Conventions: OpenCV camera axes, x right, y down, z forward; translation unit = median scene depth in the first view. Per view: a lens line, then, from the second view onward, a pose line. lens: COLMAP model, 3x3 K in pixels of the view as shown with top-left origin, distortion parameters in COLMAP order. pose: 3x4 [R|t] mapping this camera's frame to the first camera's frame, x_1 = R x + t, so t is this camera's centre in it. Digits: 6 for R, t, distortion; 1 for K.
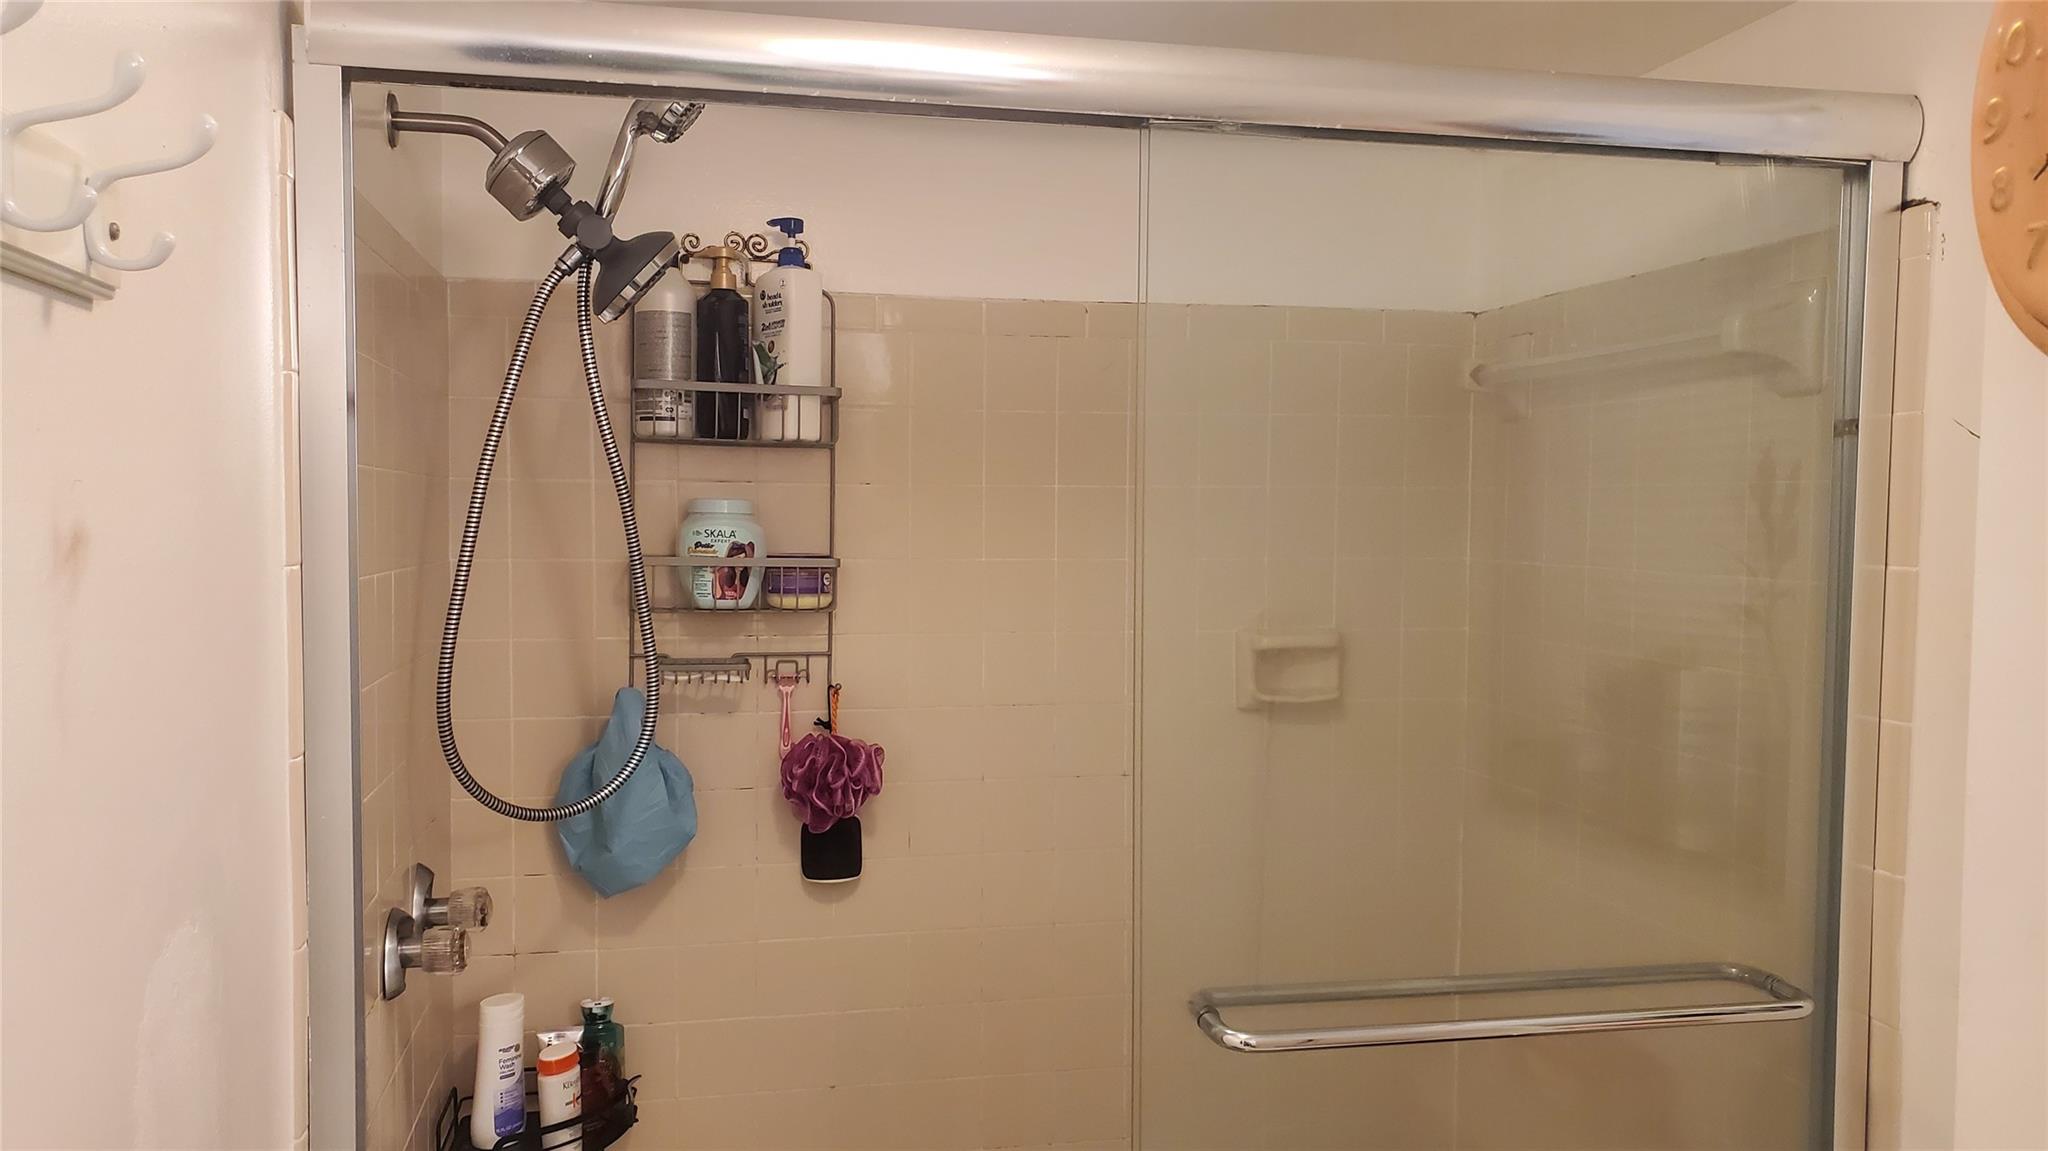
lens RADIAL K [[1592.1, 0, 1021.8], [0, 1592.1, 618.9], [0, 0, 1]] dist [-0.006560, 0.037737]
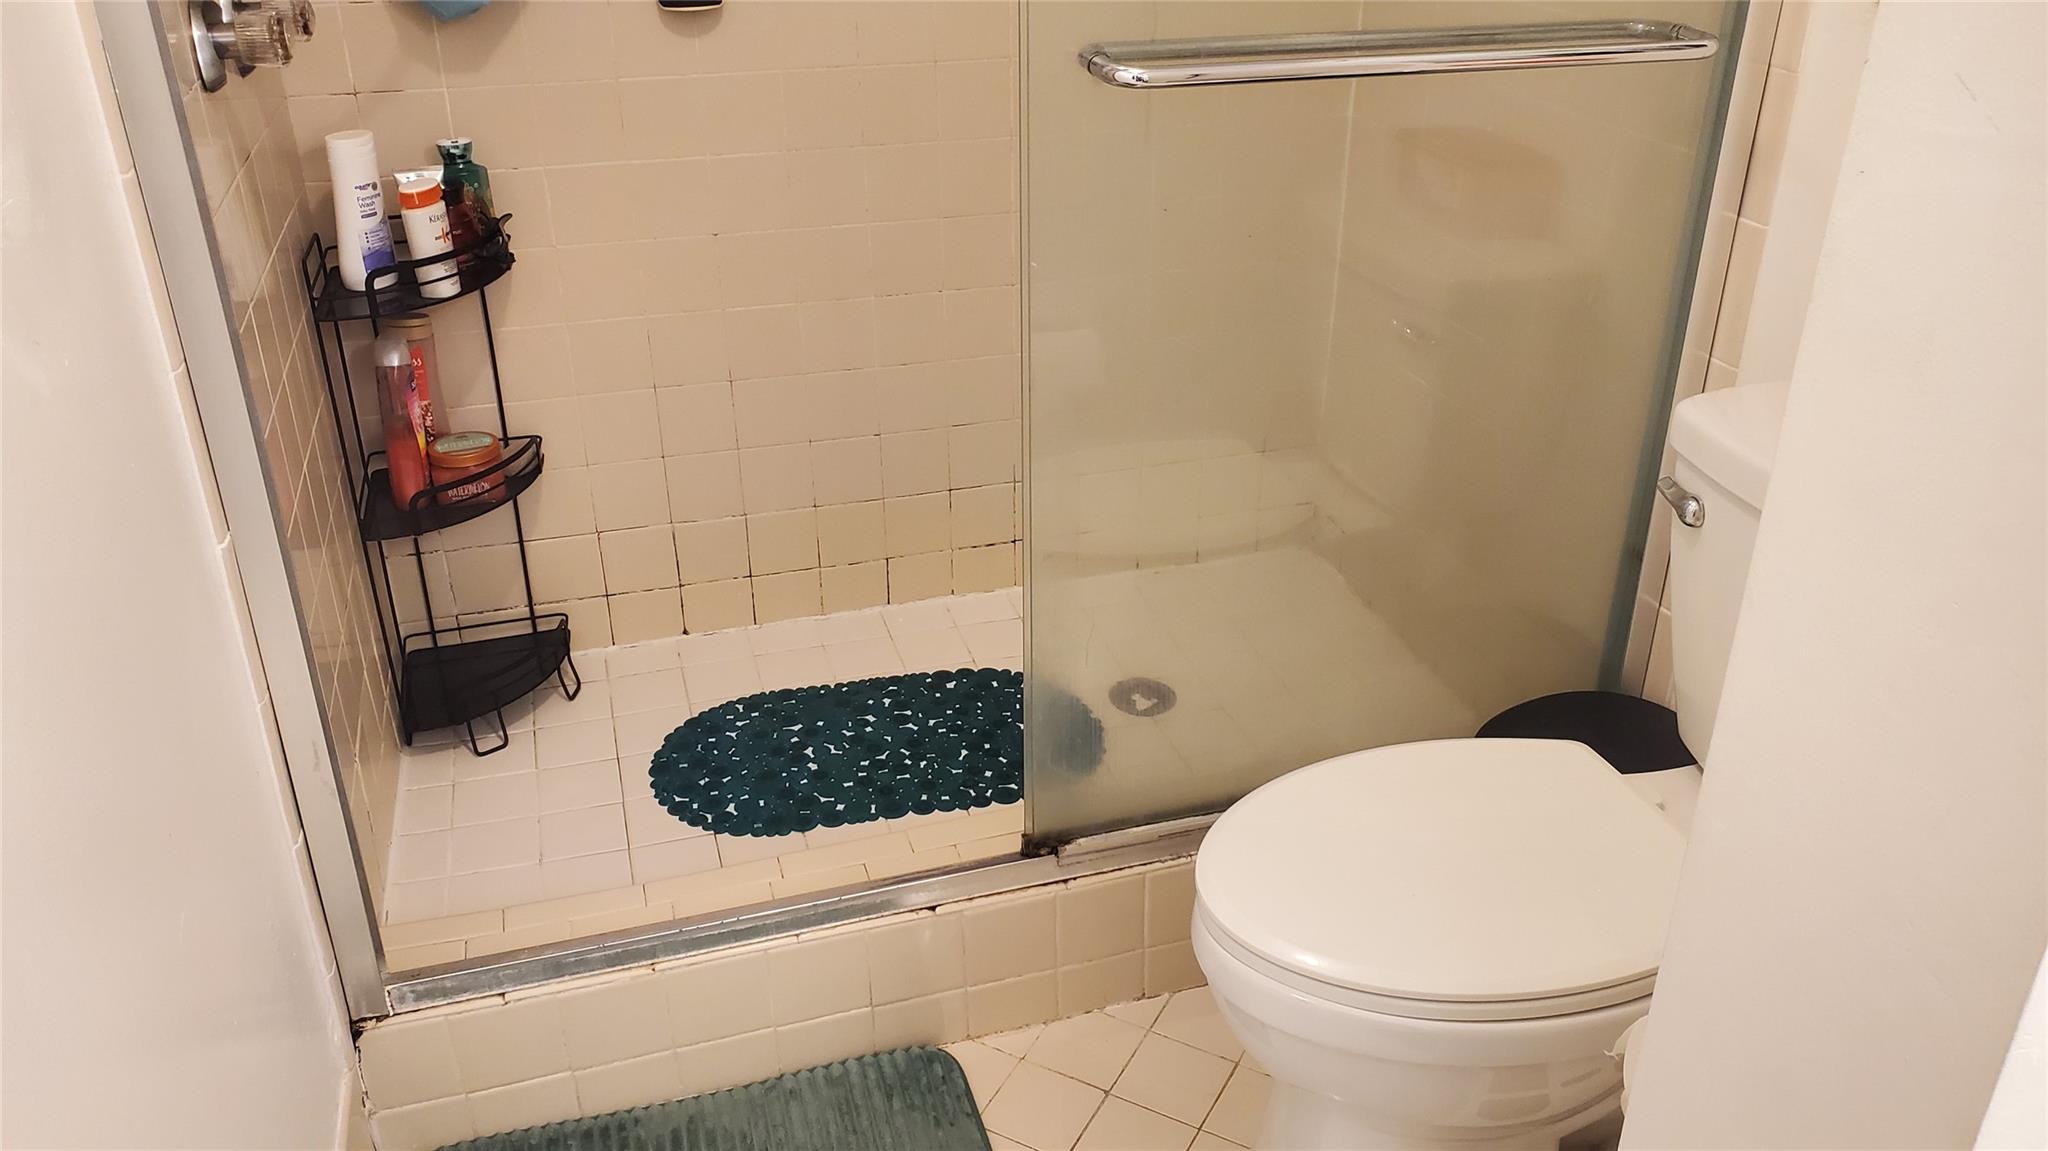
lens RADIAL K [[1606.9, 0, 1024.0], [0, 1606.9, 575.5], [0, 0, 1]] dist [-0.061174, 0.176261]
pose [[0.997197, -0.041135, 0.062501, 0.000402], [0.012402, 0.914636, 0.404089, 0.102752], [-0.073788, -0.402181, 0.912582, 0.007353]]
